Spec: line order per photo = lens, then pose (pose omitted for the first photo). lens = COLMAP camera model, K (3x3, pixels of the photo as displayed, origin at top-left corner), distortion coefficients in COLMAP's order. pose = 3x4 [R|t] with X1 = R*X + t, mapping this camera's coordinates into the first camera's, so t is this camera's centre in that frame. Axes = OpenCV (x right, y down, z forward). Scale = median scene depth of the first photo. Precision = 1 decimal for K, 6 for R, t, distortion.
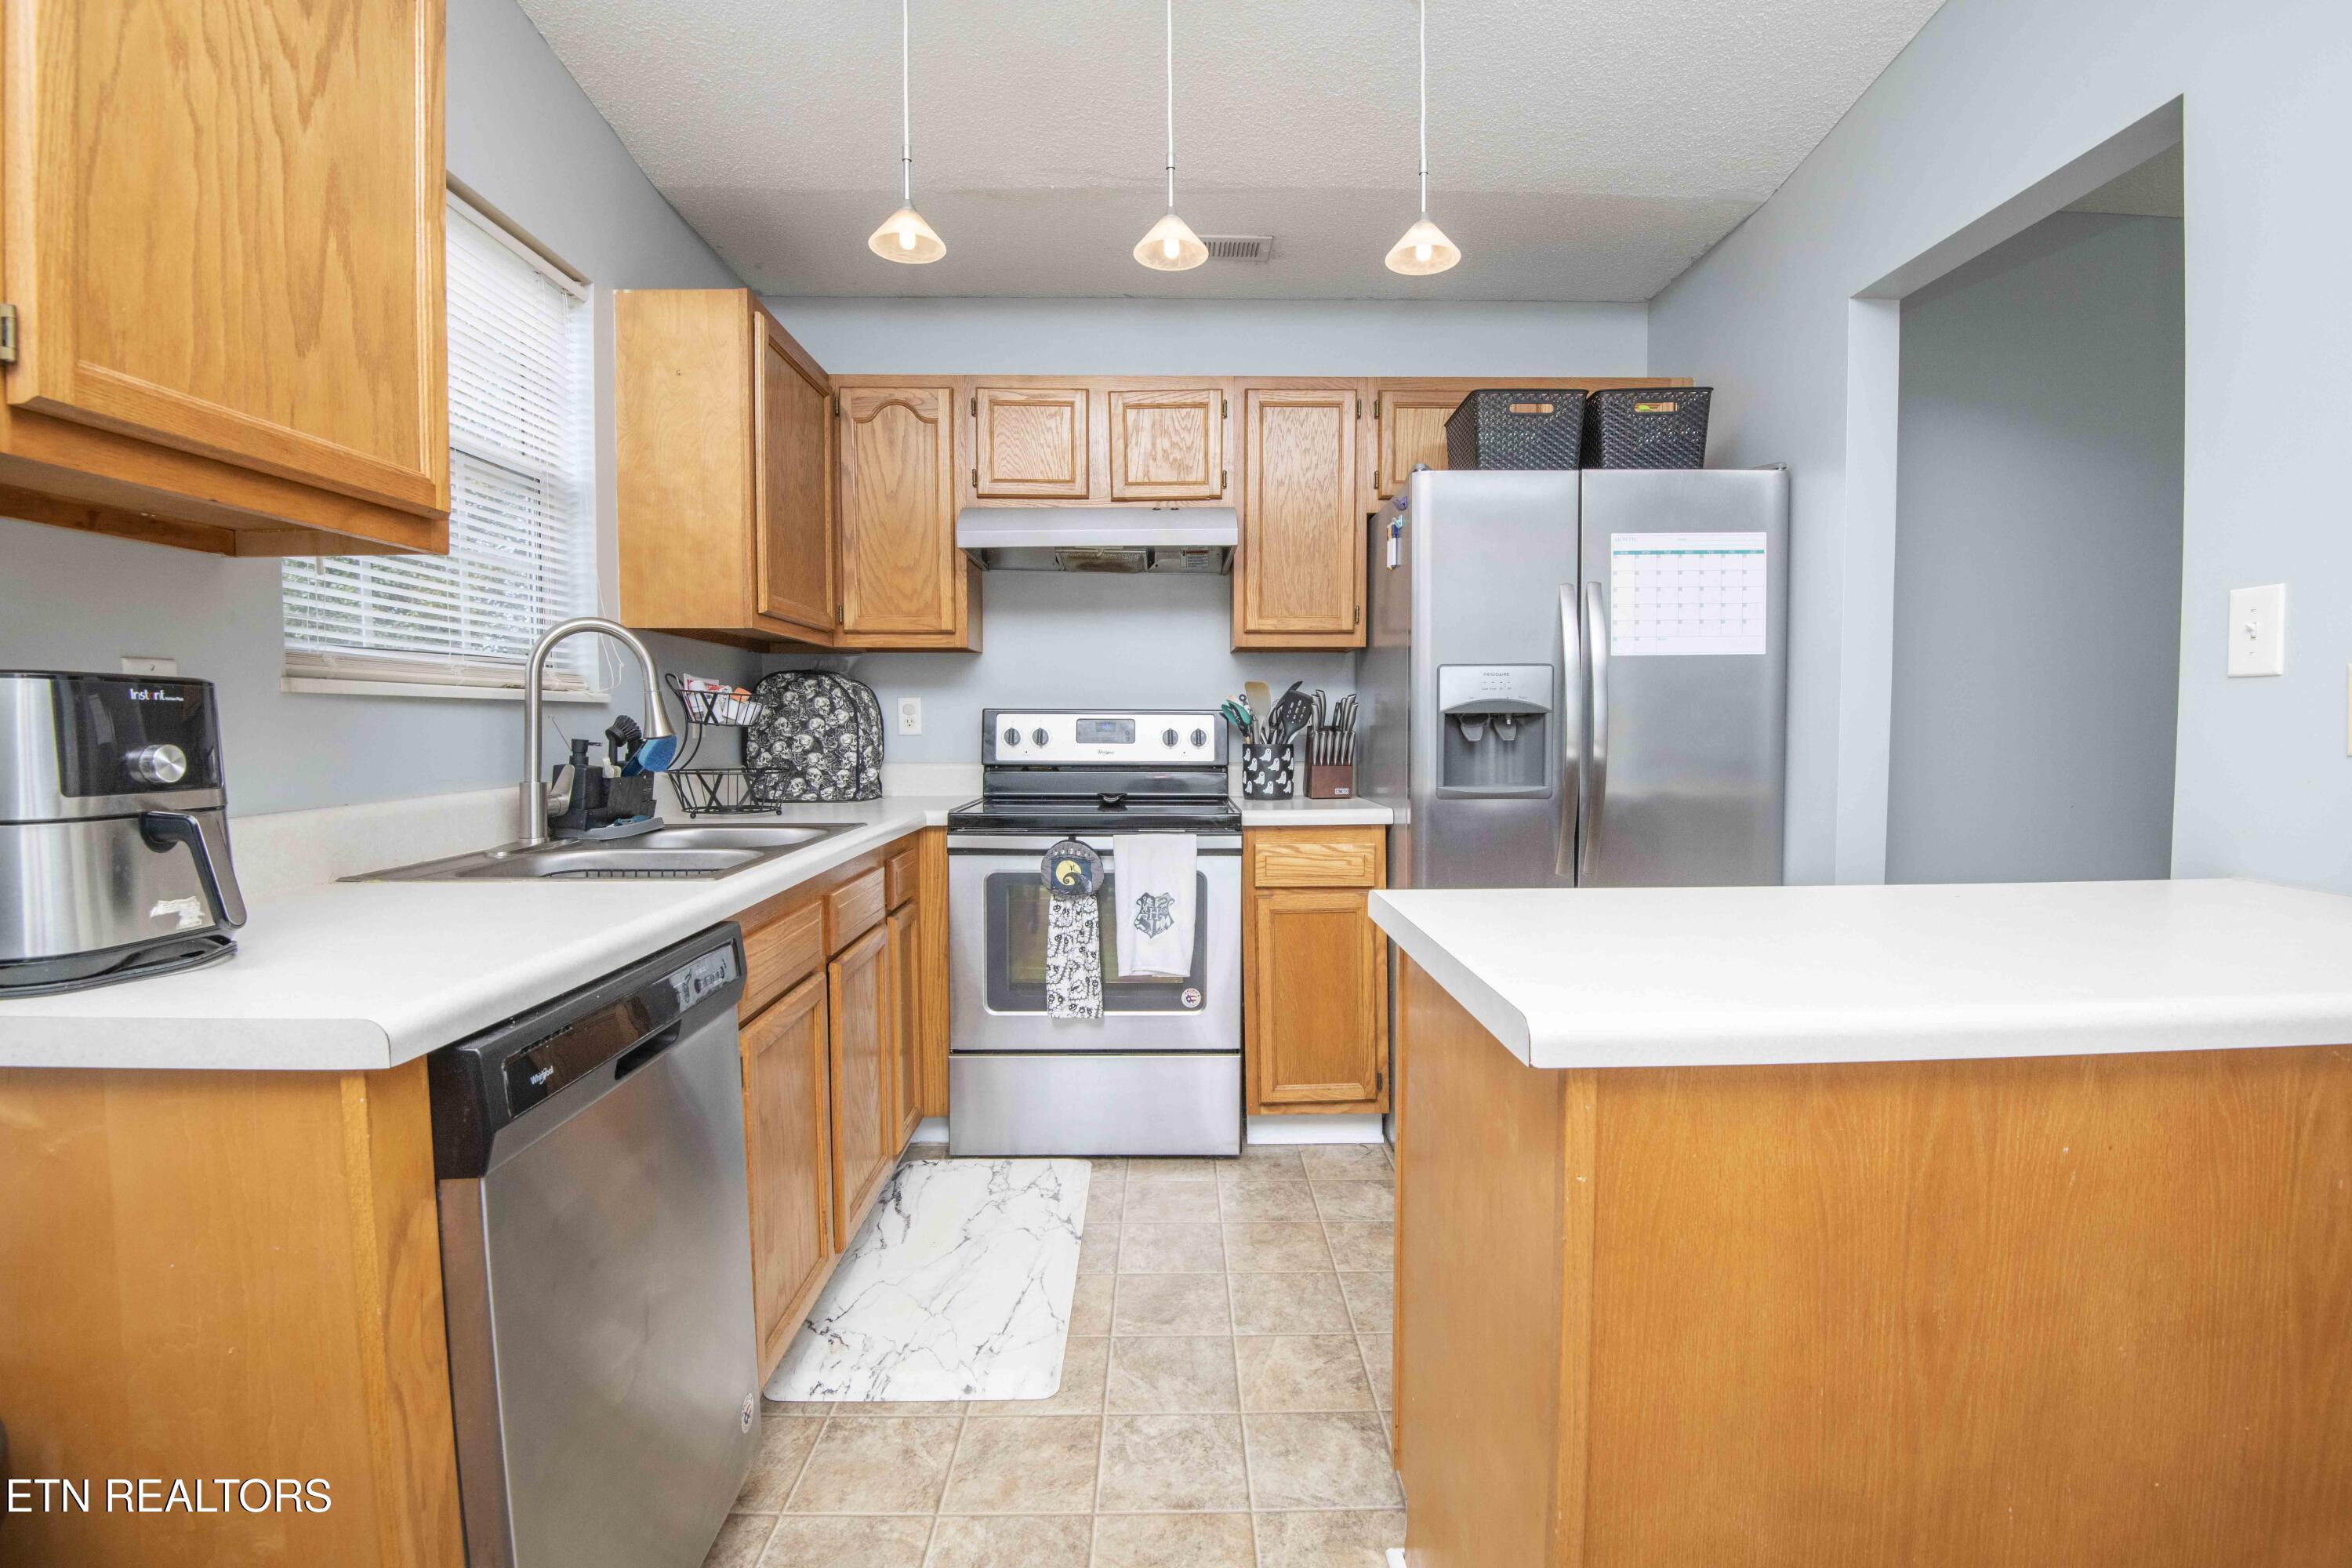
lens RADIAL K [[1086.2, 0, 1184.1], [0, 1086.2, 785.1], [0, 0, 1]] dist [-0.009079, -0.019266]
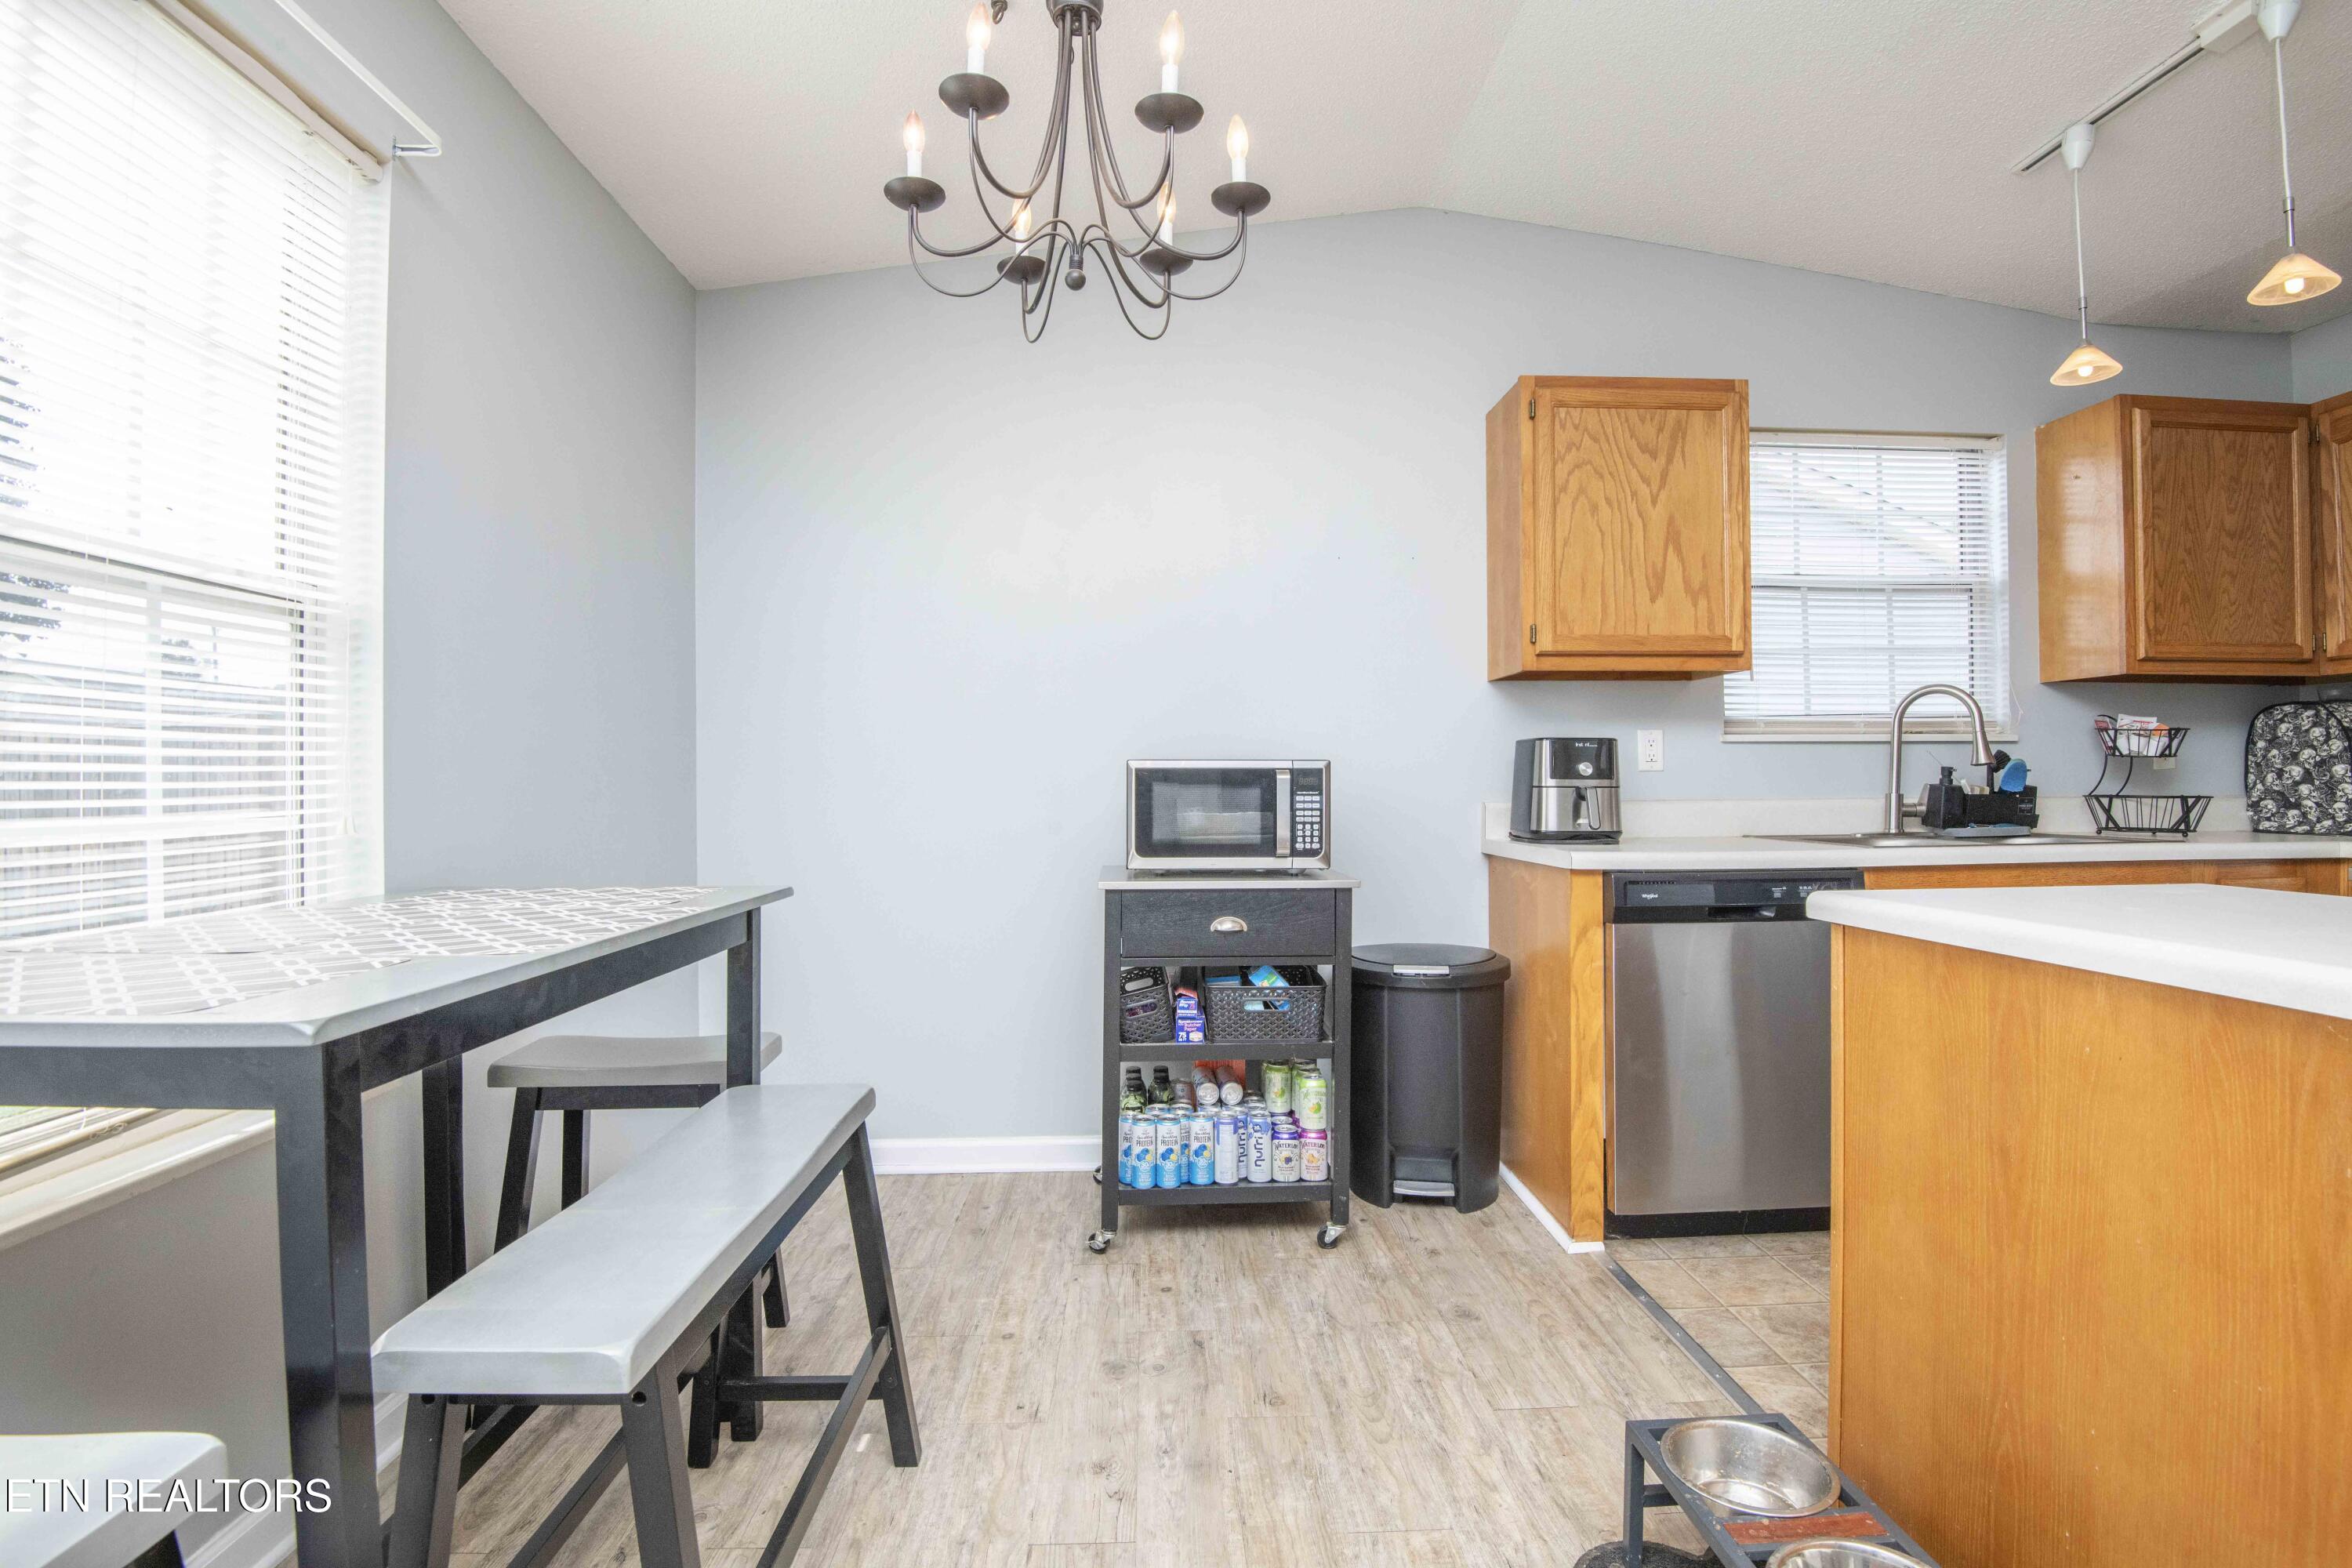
lens RADIAL K [[1070.9, 0, 1189.9], [0, 1070.9, 783.4], [0, 0, 1]] dist [-0.009520, -0.017577]
pose [[0.026851, 0.002650, -0.999636, 0.689451], [-0.053082, 0.998589, 0.001222, 0.026672], [0.998229, 0.053030, 0.026953, -0.042642]]
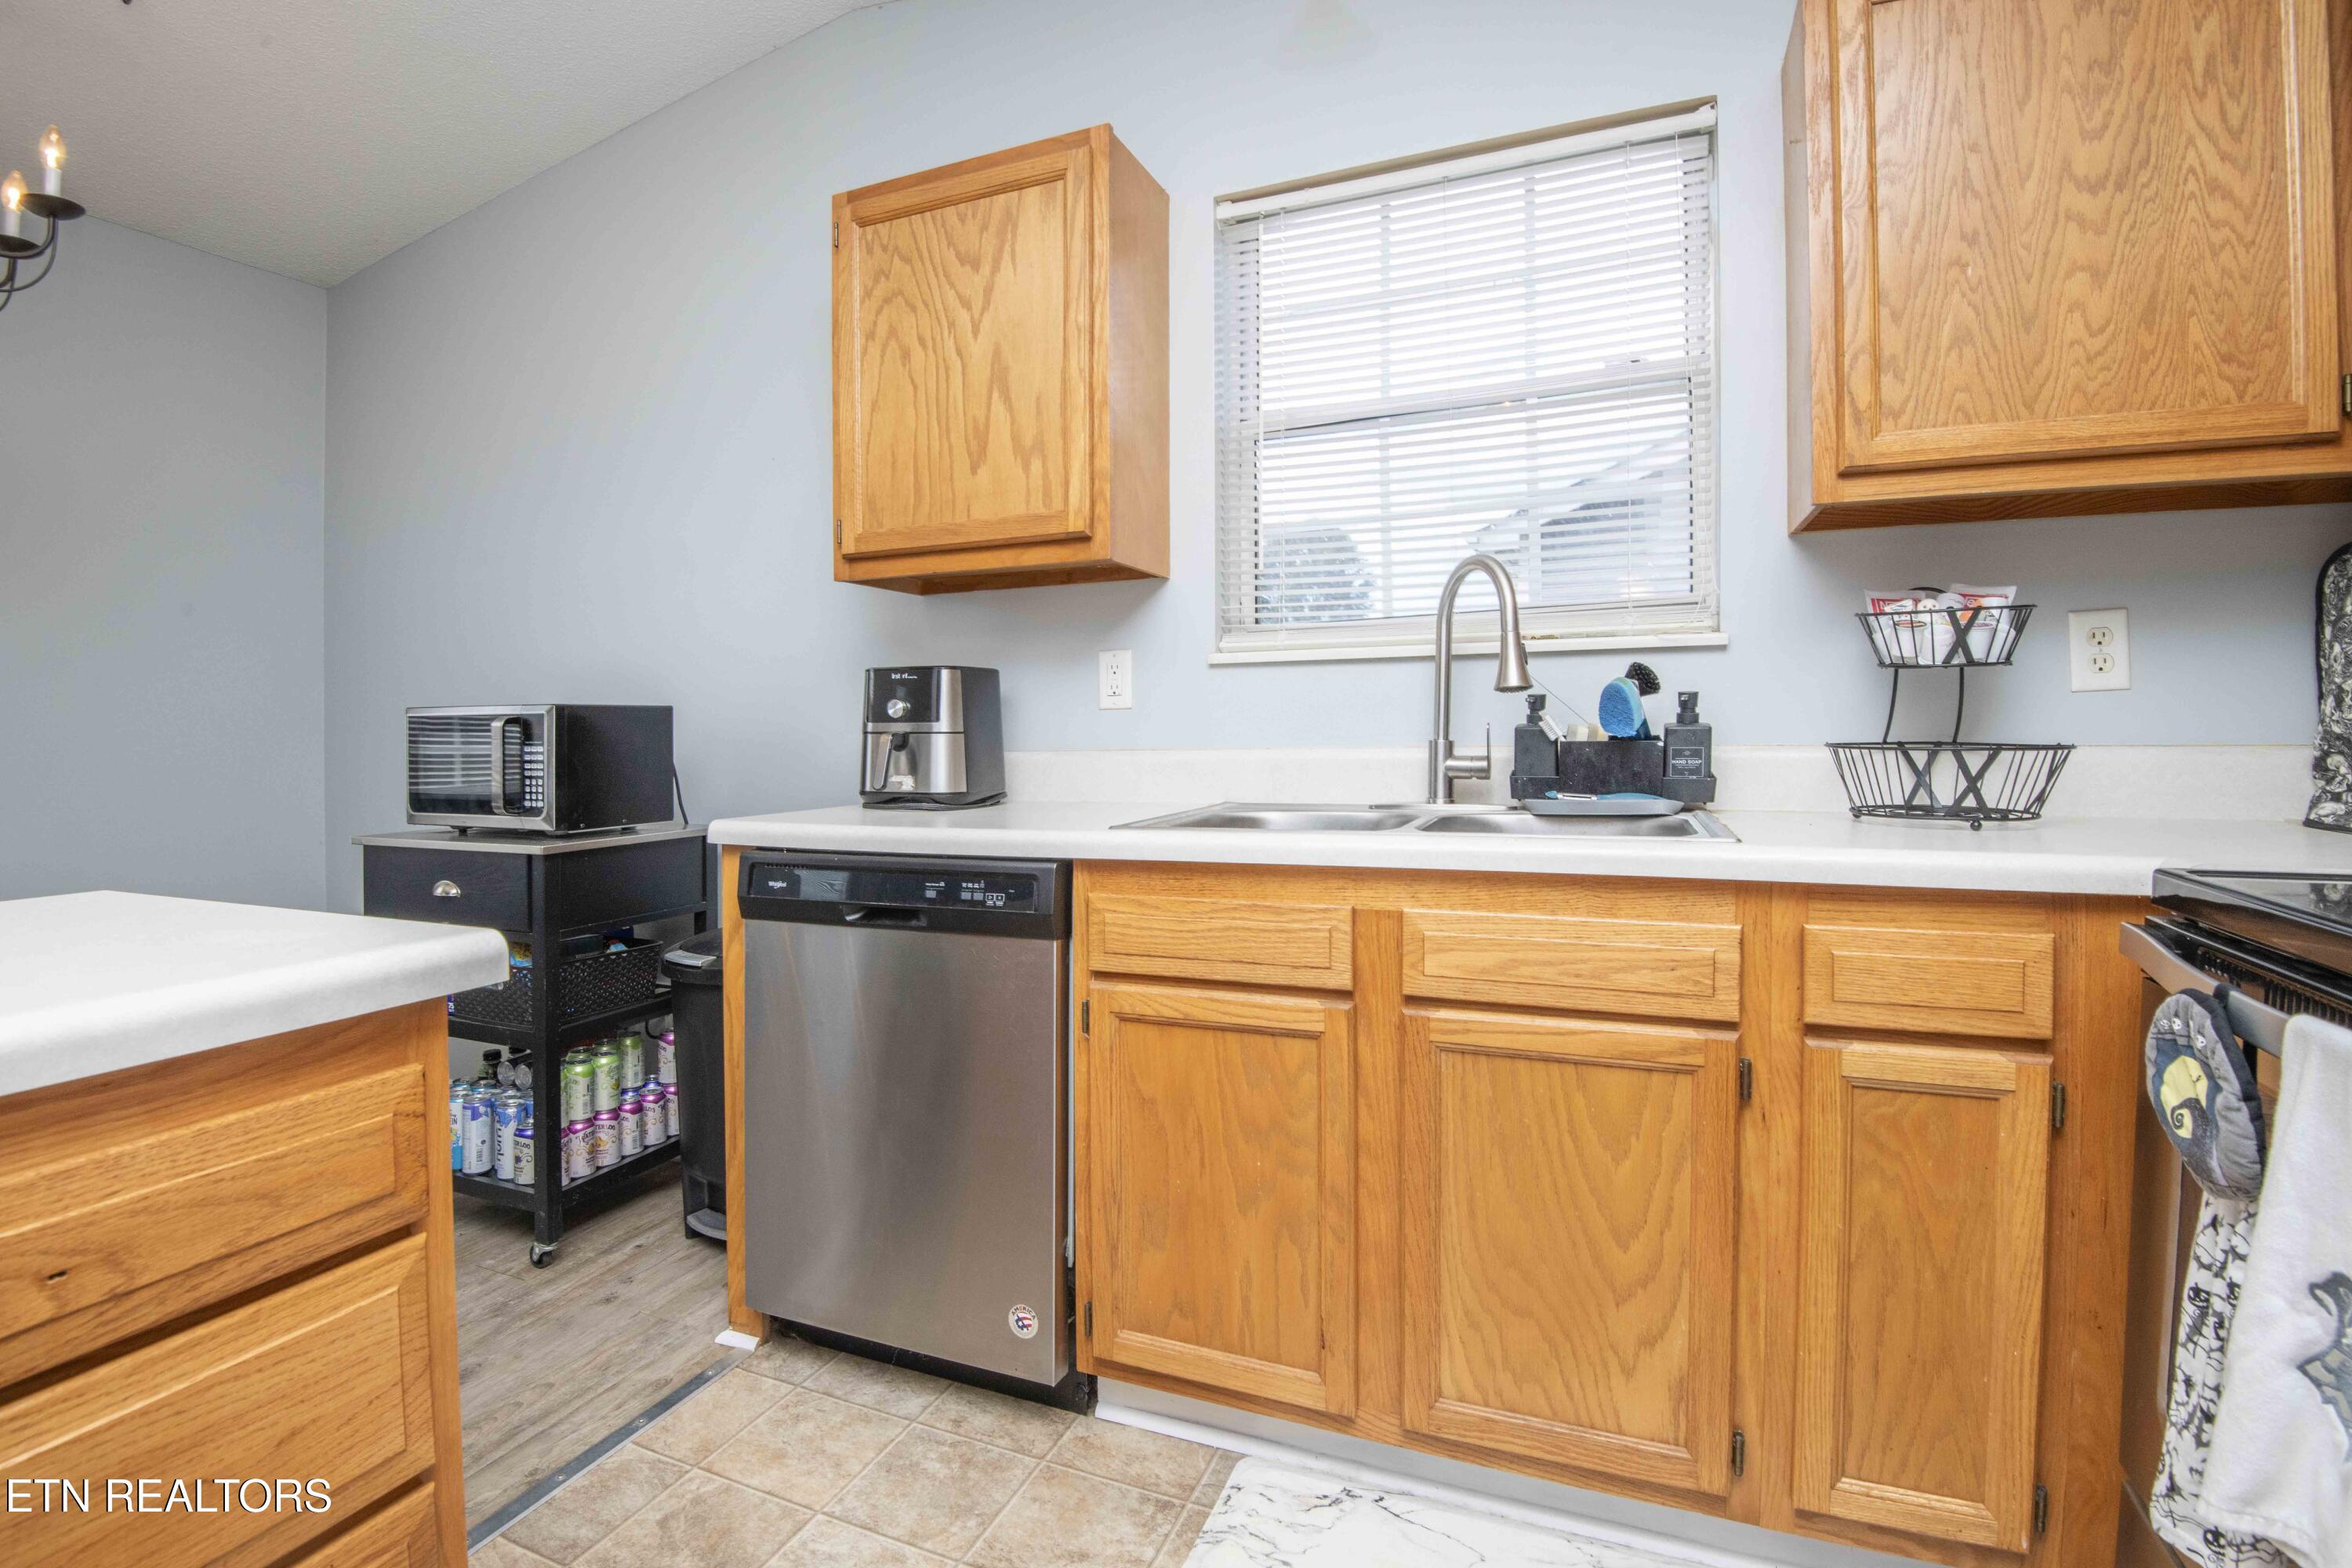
lens RADIAL K [[1113.4, 0, 1152.4], [0, 1113.4, 754.4], [0, 0, 1]] dist [-0.011879, -0.018709]
pose [[-0.426292, 0.023371, -0.904284, 0.300801], [-0.040630, 0.998163, 0.044951, -0.018544], [0.903673, 0.055904, -0.424559, 0.897608]]
